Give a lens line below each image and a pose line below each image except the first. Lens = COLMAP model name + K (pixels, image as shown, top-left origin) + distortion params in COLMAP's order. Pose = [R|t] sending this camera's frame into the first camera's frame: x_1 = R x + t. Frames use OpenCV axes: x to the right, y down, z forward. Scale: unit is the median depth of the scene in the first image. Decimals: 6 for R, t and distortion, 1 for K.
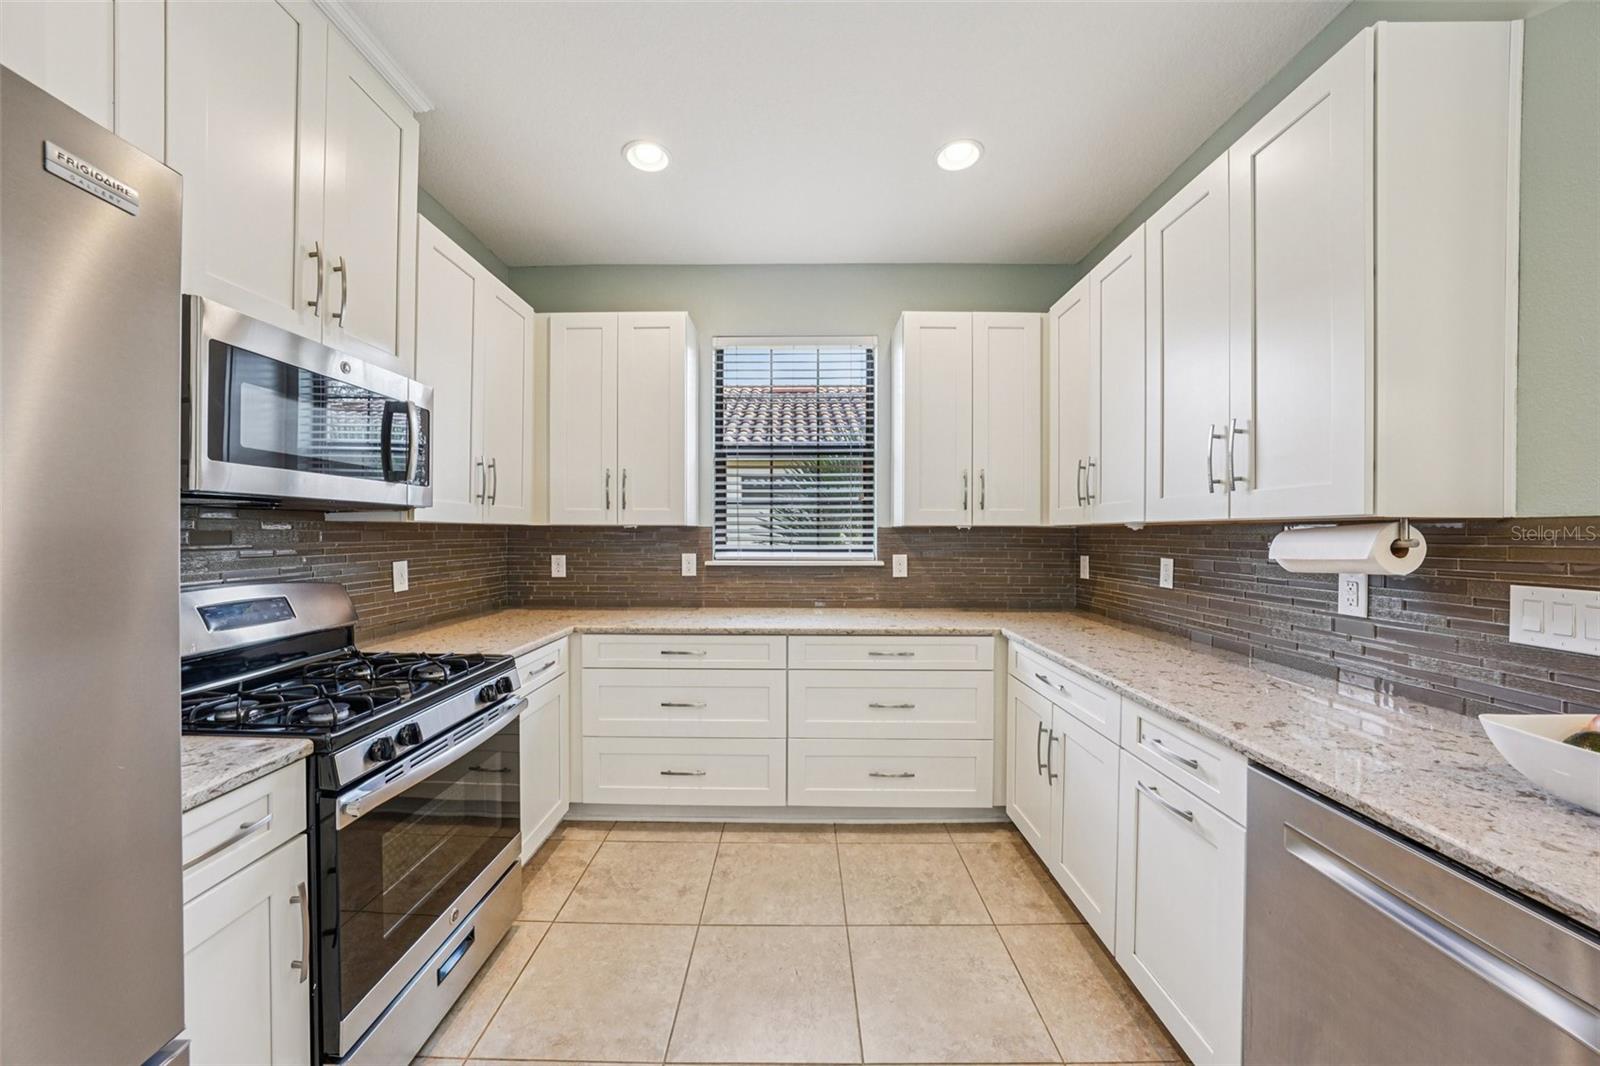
lens RADIAL K [[555.5, 0, 800.0], [0, 555.5, 536.5], [0, 0, 1]] dist [-0.002094, -0.000189]
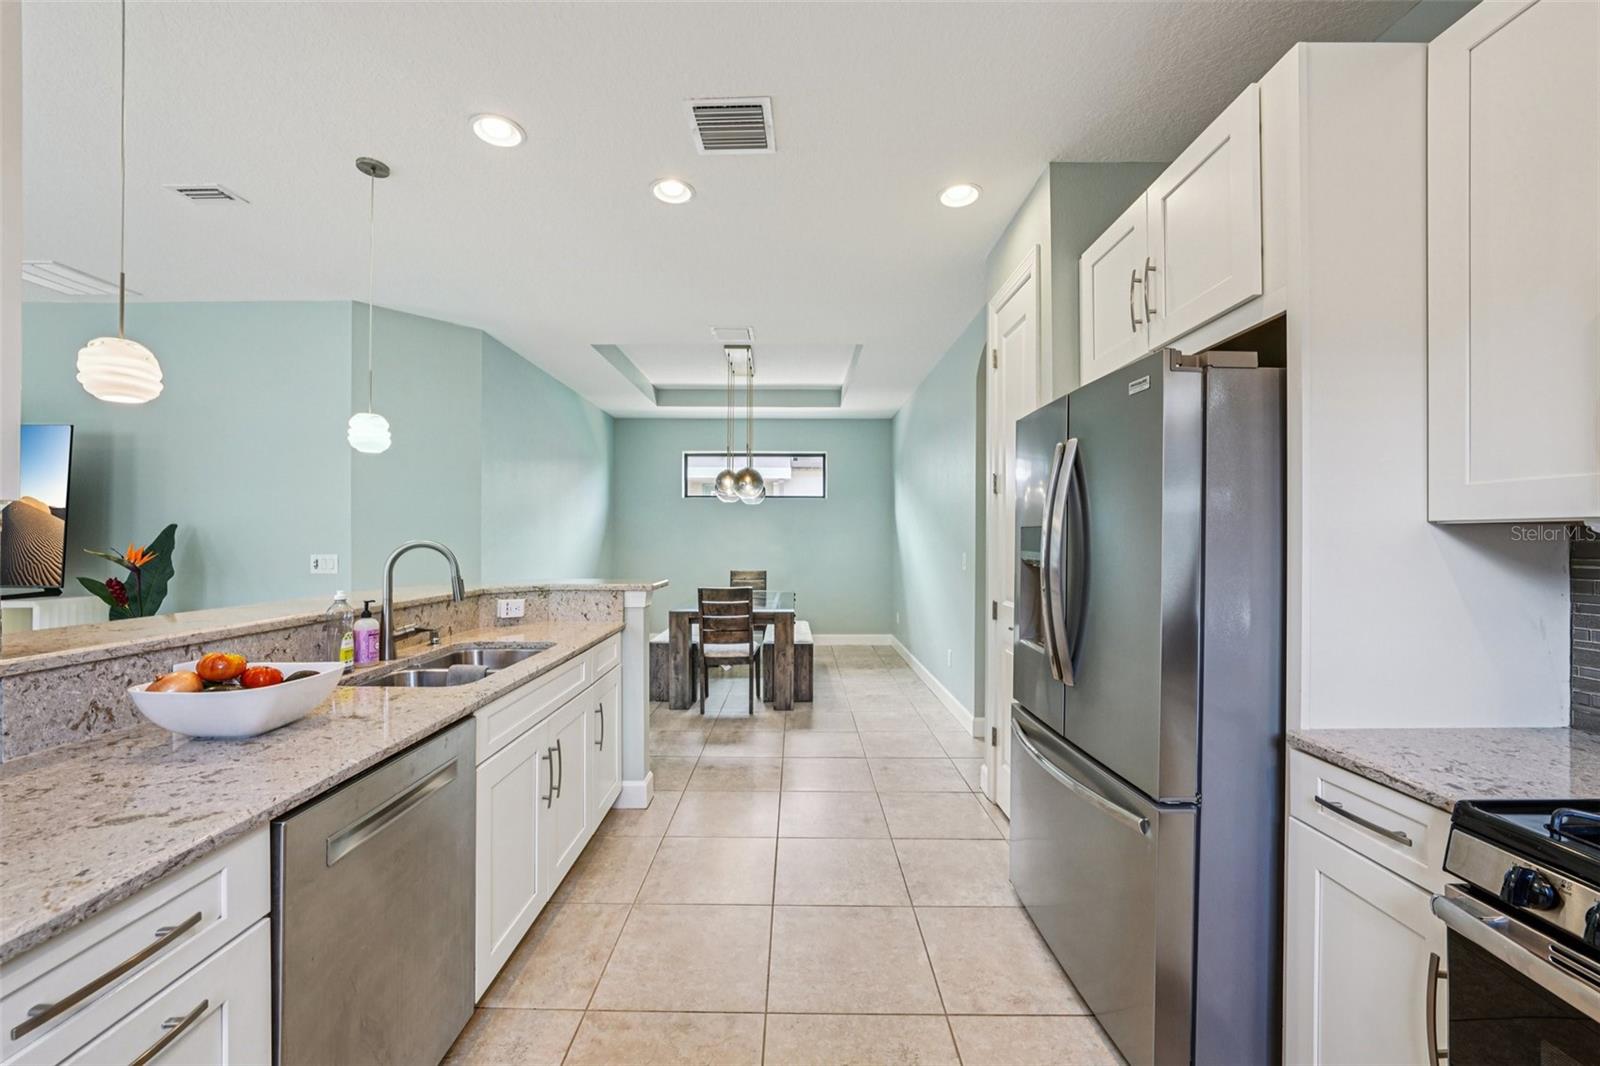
lens RADIAL K [[630.4, 0, 803.9], [0, 630.4, 532.2], [0, 0, 1]] dist [-0.000548, -0.000013]
pose [[-0.999967, -0.007132, -0.003985, 0.075441], [-0.007129, 0.999974, -0.000922, -0.009999], [0.003992, -0.000893, -0.999992, 2.115207]]
